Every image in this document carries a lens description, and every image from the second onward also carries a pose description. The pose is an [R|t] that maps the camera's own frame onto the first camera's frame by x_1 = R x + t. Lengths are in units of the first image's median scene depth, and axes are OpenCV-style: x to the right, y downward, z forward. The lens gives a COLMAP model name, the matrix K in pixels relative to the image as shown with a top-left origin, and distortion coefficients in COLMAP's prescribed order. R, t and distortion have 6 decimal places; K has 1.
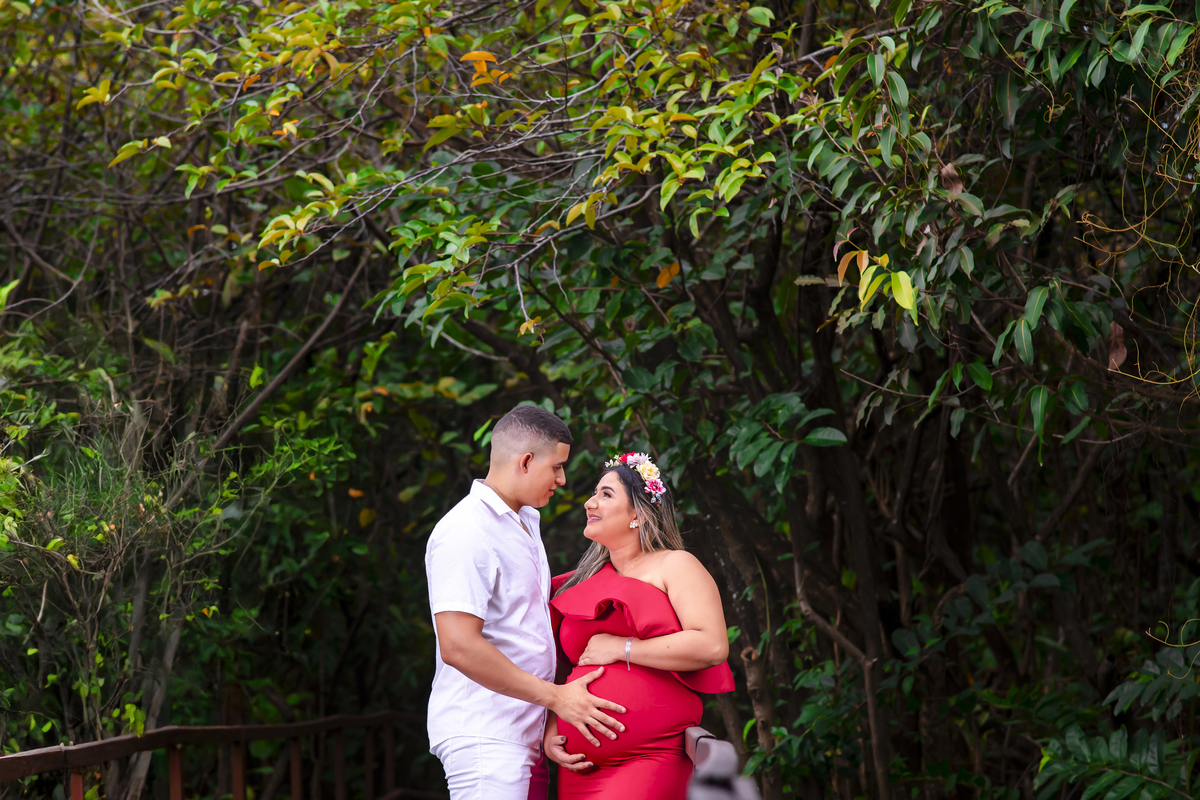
lens RADIAL K [[3197.6, 0, 600.0], [0, 3197.6, 400.0], [0, 0, 1]] dist [-0.254318, -0.759761]
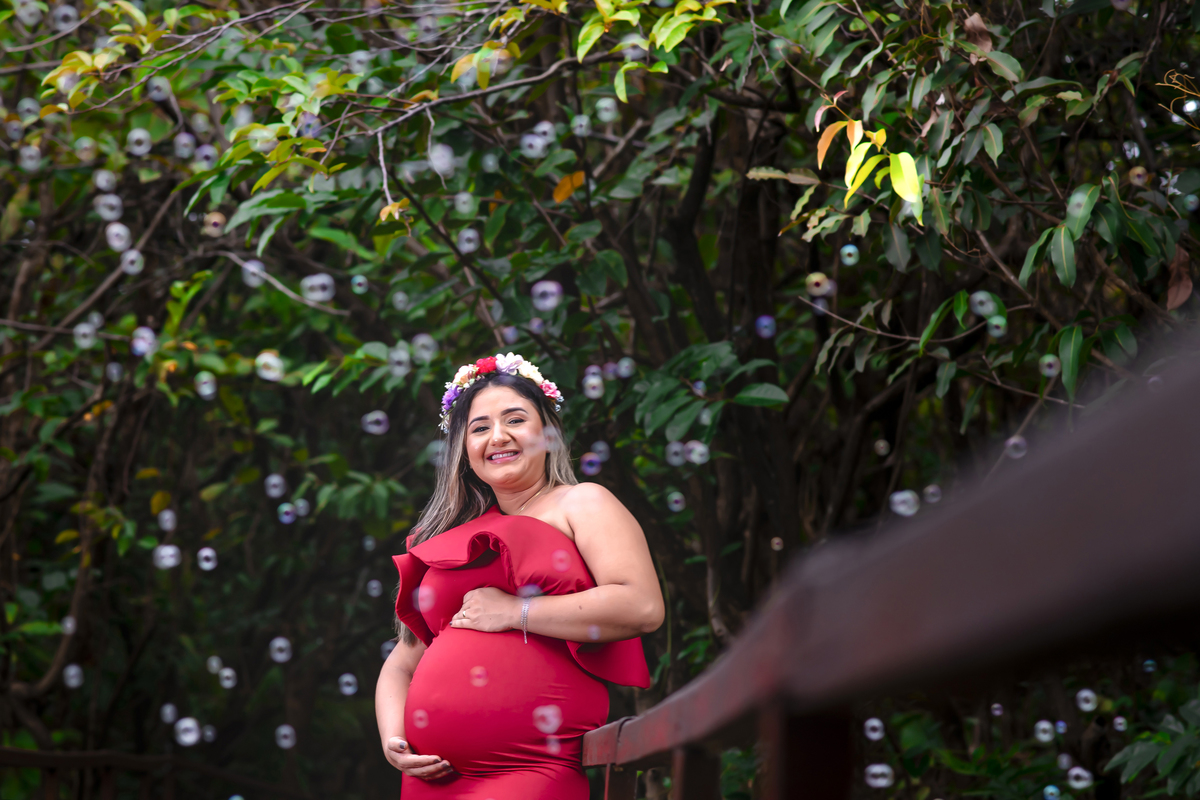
lens RADIAL K [[3194.9, 0, 600.0], [0, 3194.9, 400.0], [0, 0, 1]] dist [-0.031679, -0.915369]
pose [[0.996109, 0.065869, 0.058555, -0.014754], [-0.063544, 0.997148, -0.040706, 0.049198], [-0.061070, 0.036827, 0.997454, 0.250338]]
